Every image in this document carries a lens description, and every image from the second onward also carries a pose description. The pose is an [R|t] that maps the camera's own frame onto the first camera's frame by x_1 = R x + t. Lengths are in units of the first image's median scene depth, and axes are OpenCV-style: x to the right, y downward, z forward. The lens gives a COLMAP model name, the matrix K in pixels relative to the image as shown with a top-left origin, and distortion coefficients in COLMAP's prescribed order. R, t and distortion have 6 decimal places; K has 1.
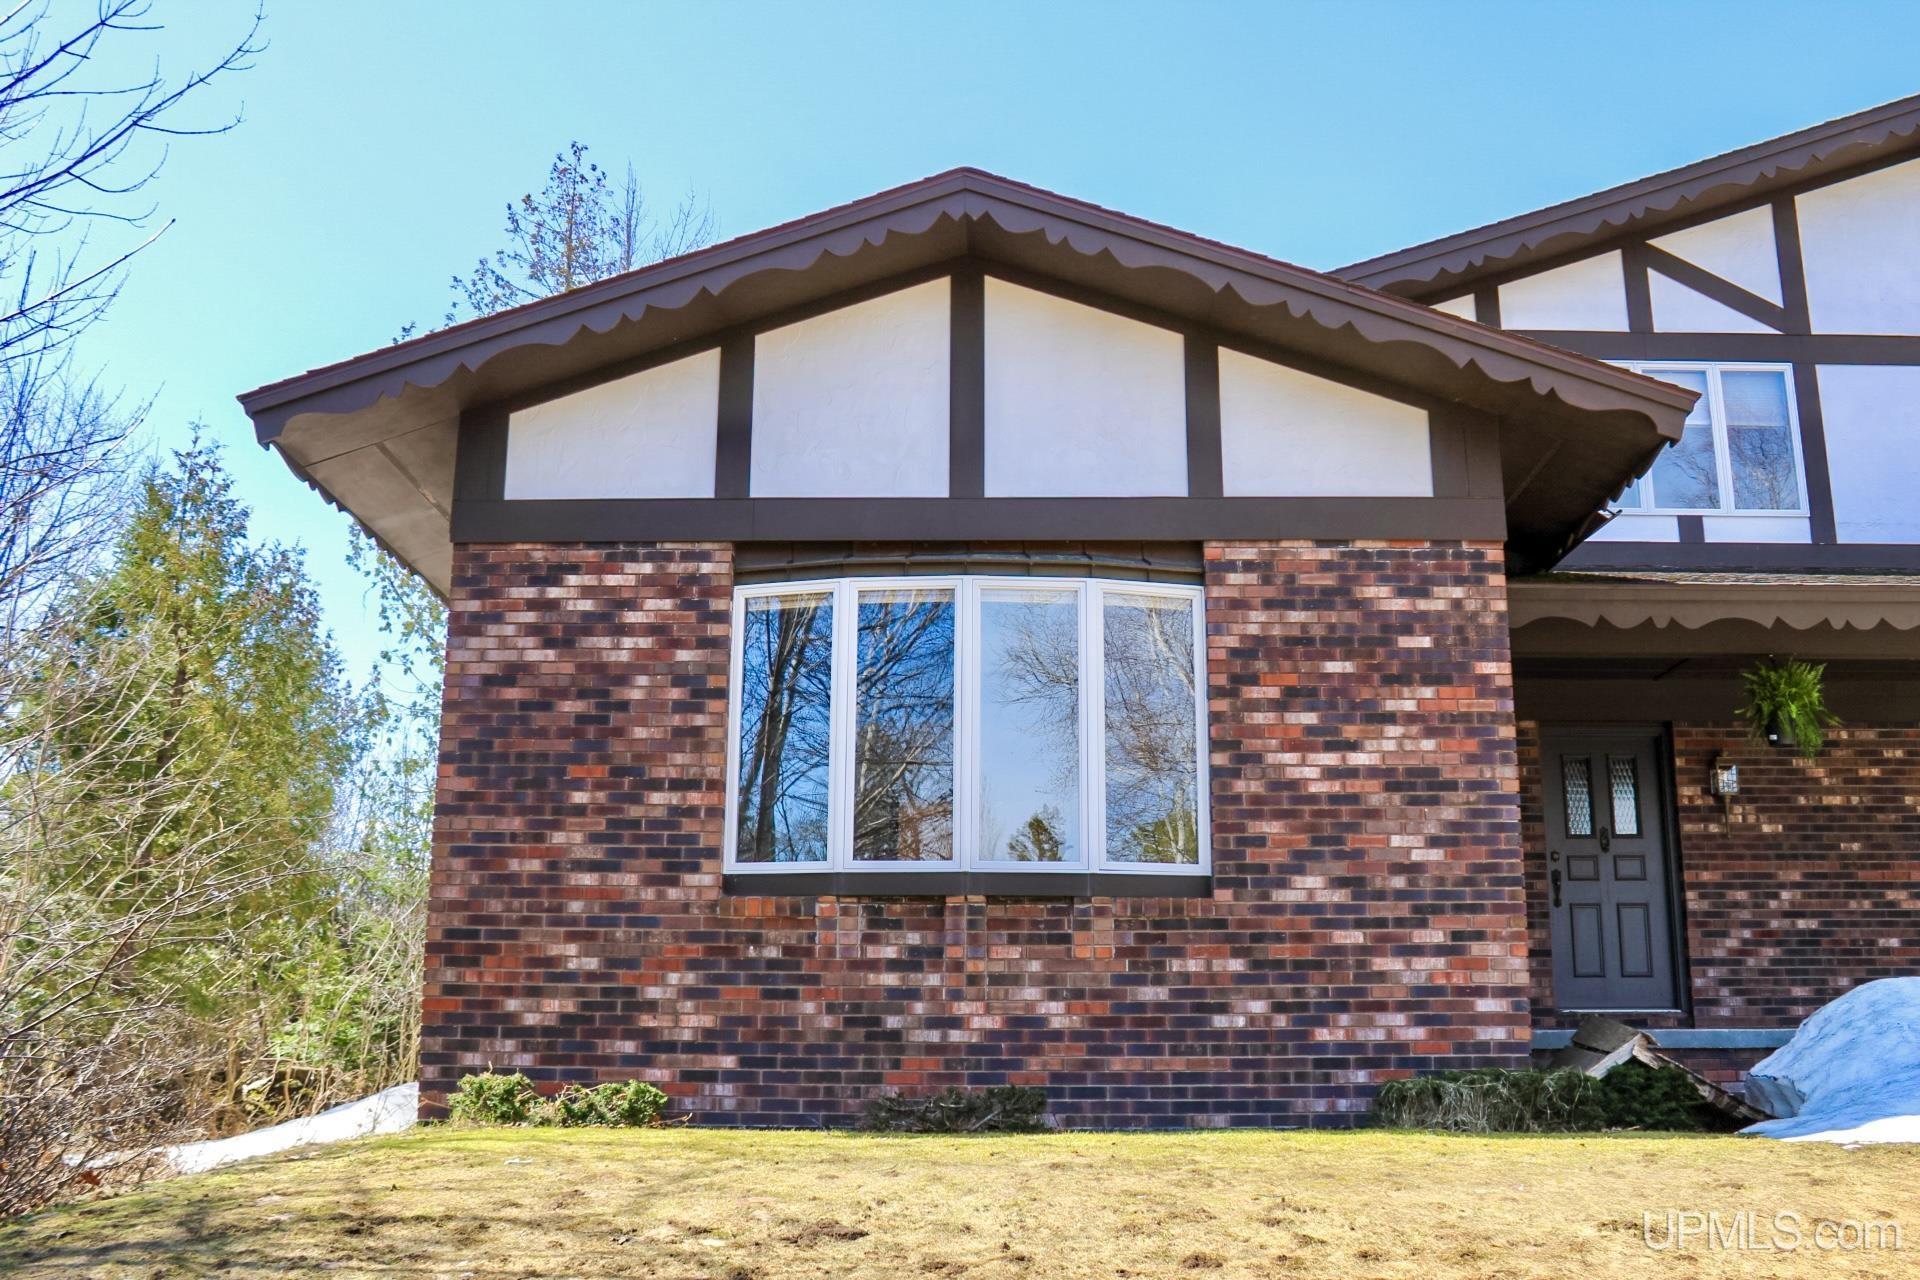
lens RADIAL K [[1820.9, 0, 992.4], [0, 1820.9, 644.7], [0, 0, 1]] dist [-0.147171, 0.163368]
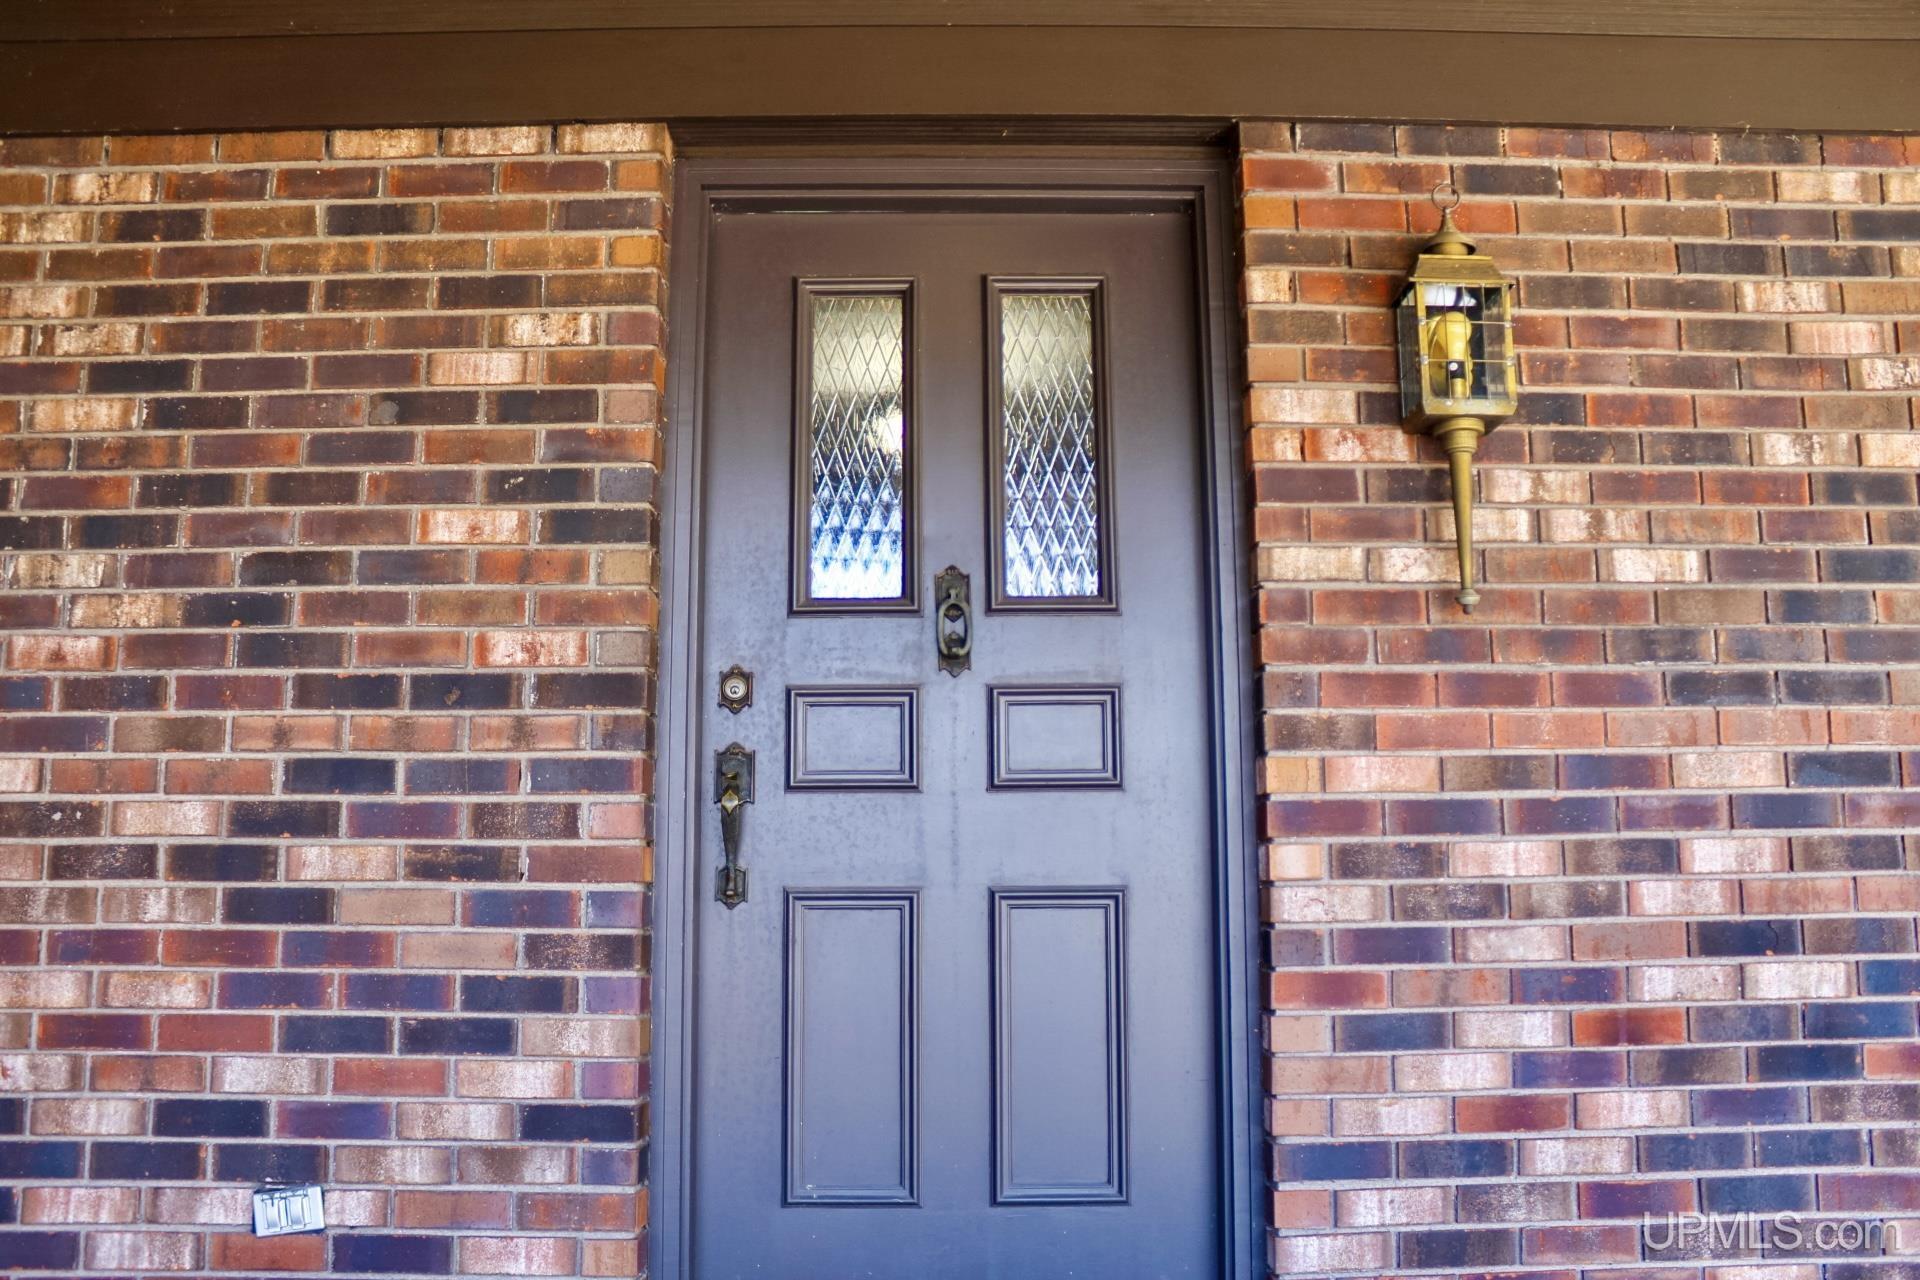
lens RADIAL K [[1594.9, 0, 960.0], [0, 1594.9, 640.0], [0, 0, 1]] dist [-0.171339, 0.154339]
pose [[0.999872, -0.010610, 0.011983, 0.483932], [0.009545, 0.996276, 0.085696, 0.132897], [-0.012848, -0.085571, 0.996249, 1.121303]]
